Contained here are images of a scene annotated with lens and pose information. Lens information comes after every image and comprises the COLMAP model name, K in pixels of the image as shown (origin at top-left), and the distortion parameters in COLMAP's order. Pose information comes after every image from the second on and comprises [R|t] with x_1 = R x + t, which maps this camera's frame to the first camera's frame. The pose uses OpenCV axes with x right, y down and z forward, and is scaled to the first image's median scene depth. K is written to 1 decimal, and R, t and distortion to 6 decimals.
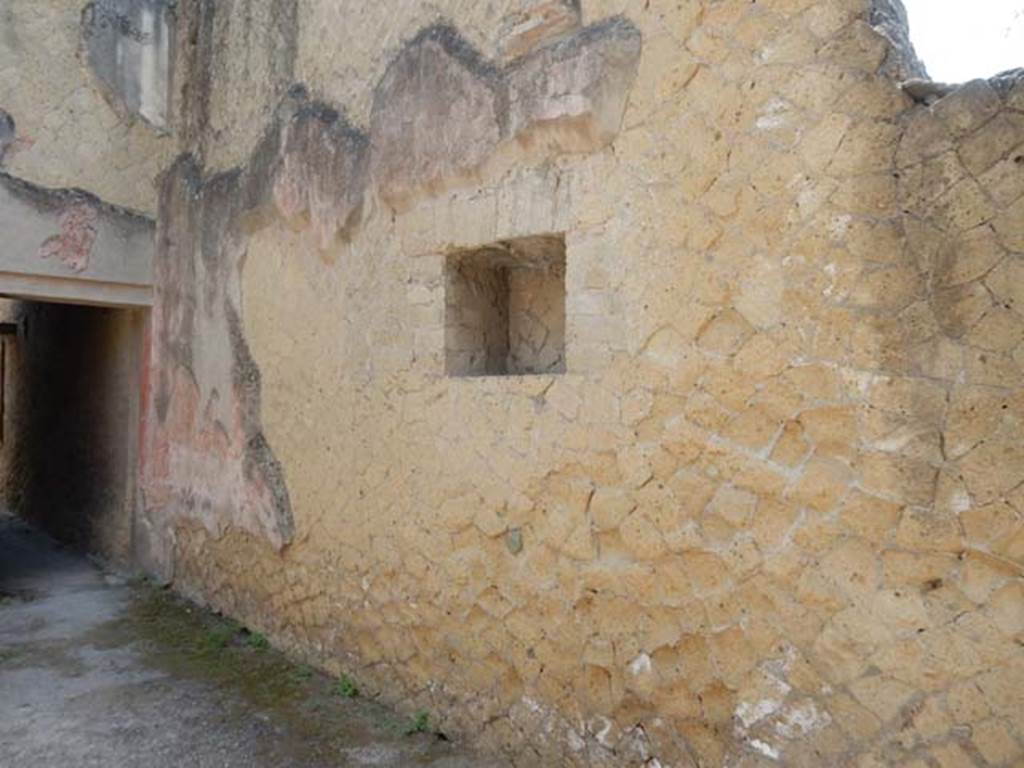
lens RADIAL K [[752.2, 0, 511.8], [0, 752.2, 382.0], [0, 0, 1]] dist [-0.003013, 0.003416]
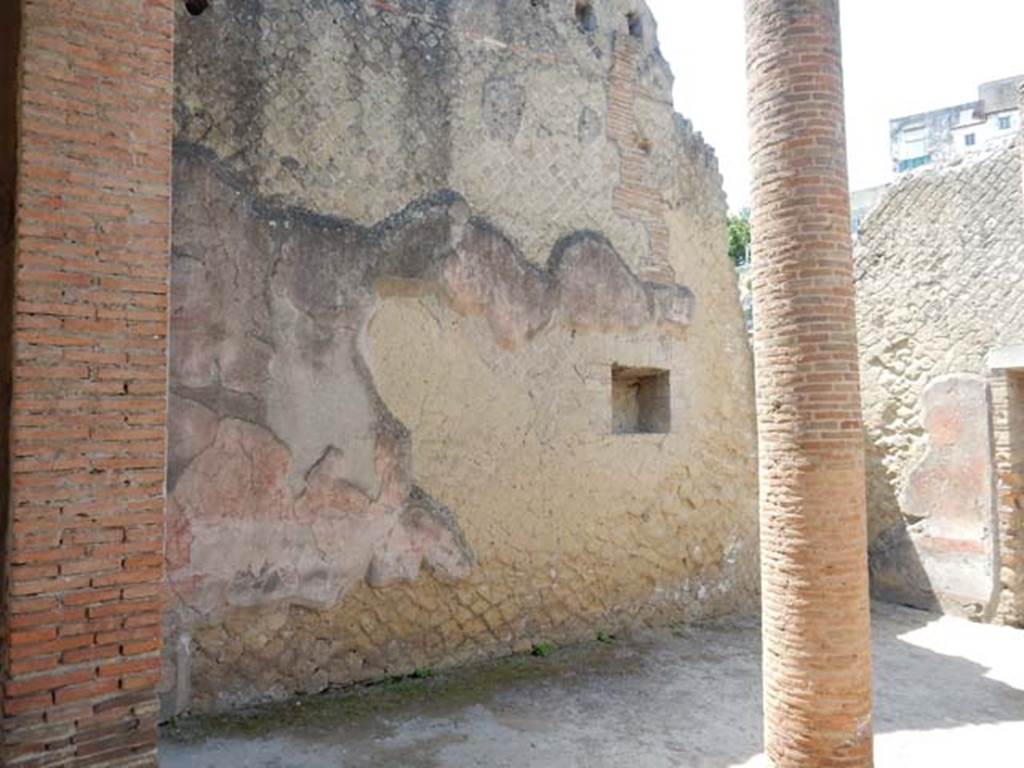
lens RADIAL K [[752.2, 0, 489.6], [0, 752.2, 390.1], [0, 0, 1]] dist [-0.003013, 0.003416]
pose [[0.189584, 0.045574, 0.980806, -1.761099], [-0.008733, 0.998961, -0.044729, -0.027559], [-0.981826, -0.000085, 0.189785, 0.868947]]
